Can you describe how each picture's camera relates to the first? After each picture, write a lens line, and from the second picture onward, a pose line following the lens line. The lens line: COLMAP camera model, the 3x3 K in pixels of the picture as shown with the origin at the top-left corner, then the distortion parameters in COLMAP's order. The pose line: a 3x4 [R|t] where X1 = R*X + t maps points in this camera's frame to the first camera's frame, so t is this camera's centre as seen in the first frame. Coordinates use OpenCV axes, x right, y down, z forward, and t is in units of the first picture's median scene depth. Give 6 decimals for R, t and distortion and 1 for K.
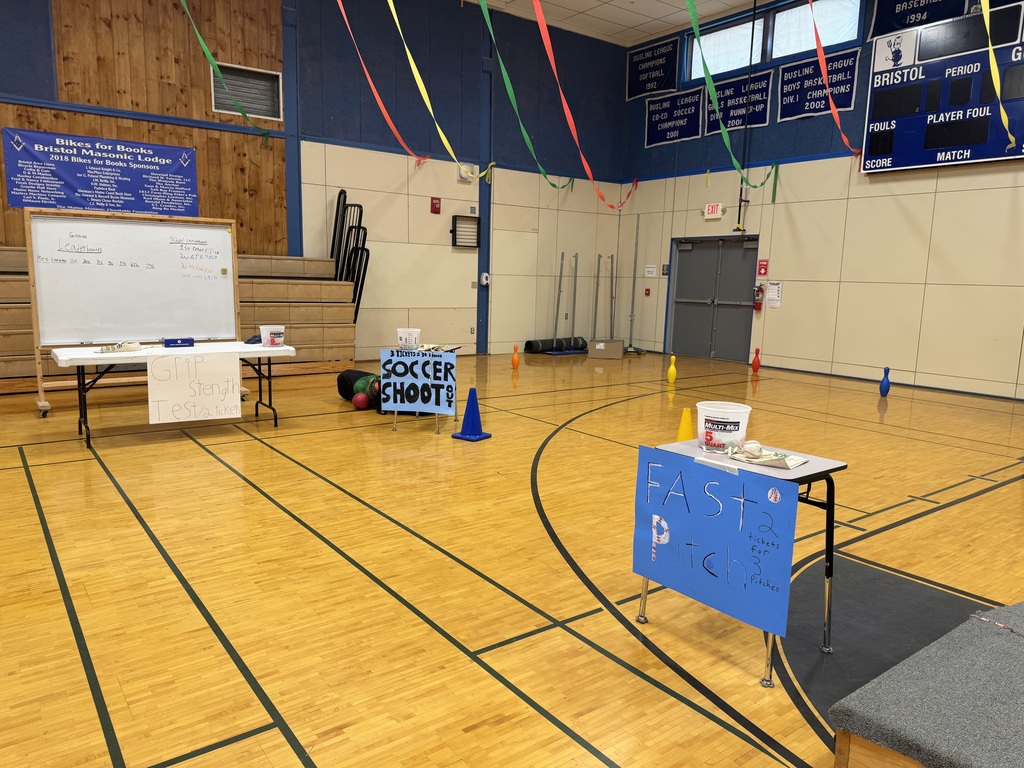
lens RADIAL K [[727.8, 0, 512.0], [0, 727.8, 384.0], [0, 0, 1]] dist [0.085029, -0.117537]
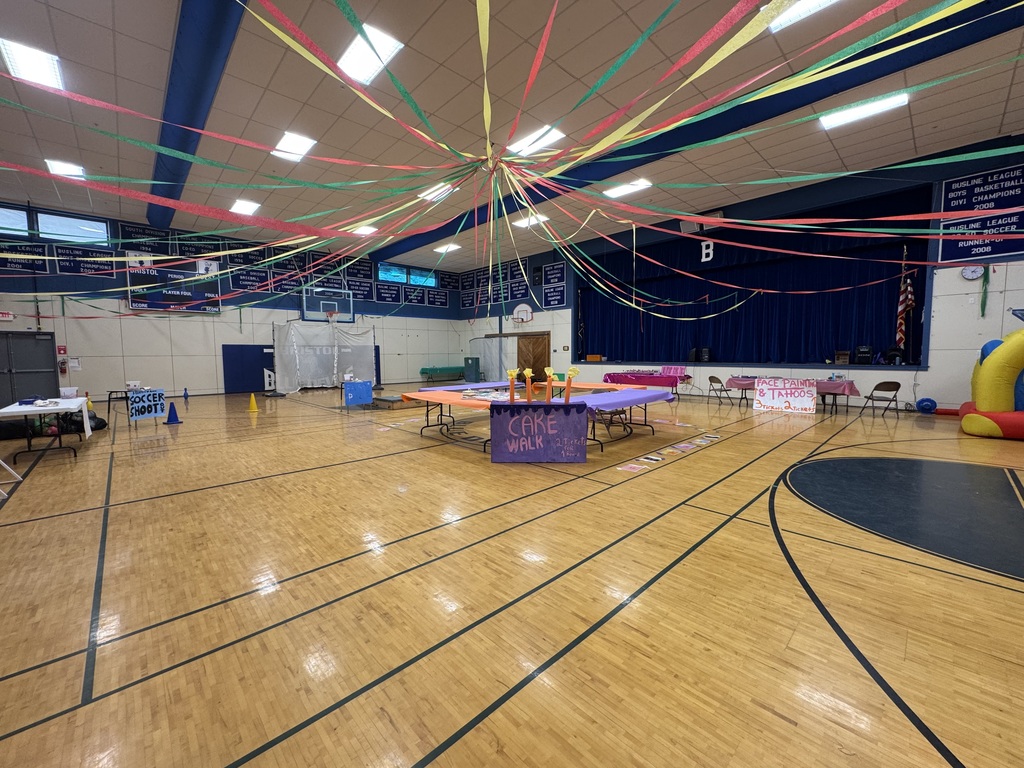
lens RADIAL K [[411.0, 0, 512.0], [0, 411.0, 384.0], [0, 0, 1]] dist [-0.000531, -0.000409]
pose [[-0.116248, -0.095298, 0.988638, -1.472253], [0.154379, 0.981555, 0.112768, -0.032226], [-0.981149, 0.165735, -0.099392, 0.029950]]
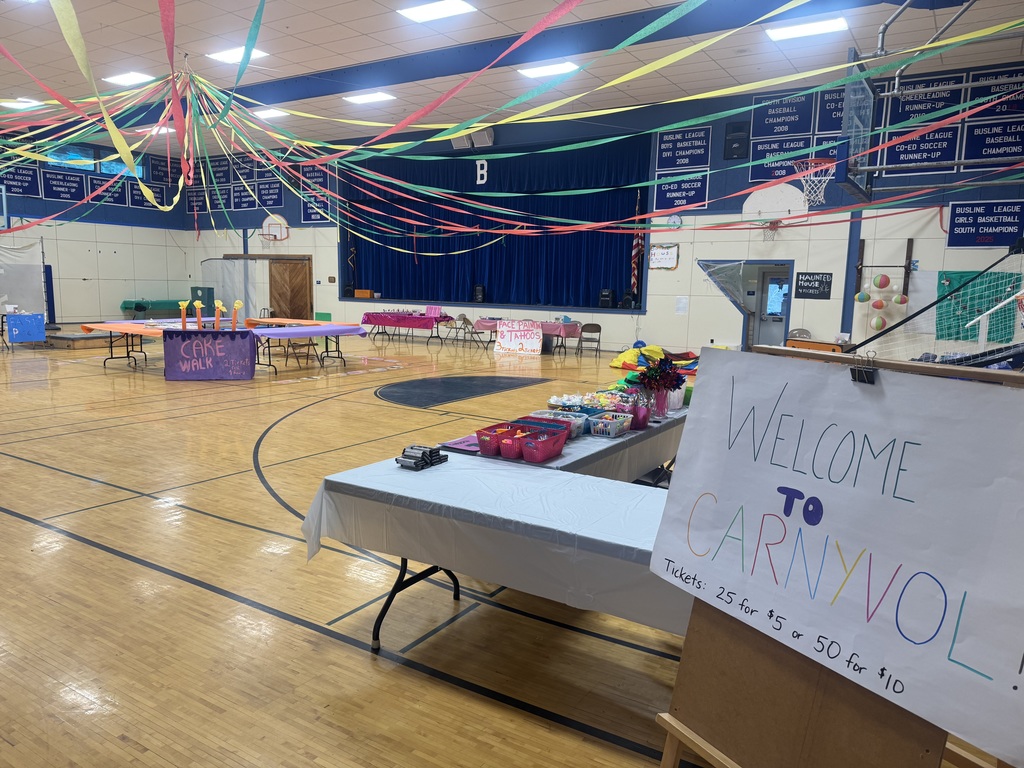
lens RADIAL K [[727.8, 0, 512.0], [0, 727.8, 384.0], [0, 0, 1]] dist [0.085029, -0.117537]
pose [[-0.352476, -0.156421, 0.922655, -2.554309], [0.110248, 0.972125, 0.206925, -0.052315], [-0.929304, 0.174657, -0.325406, -0.175540]]
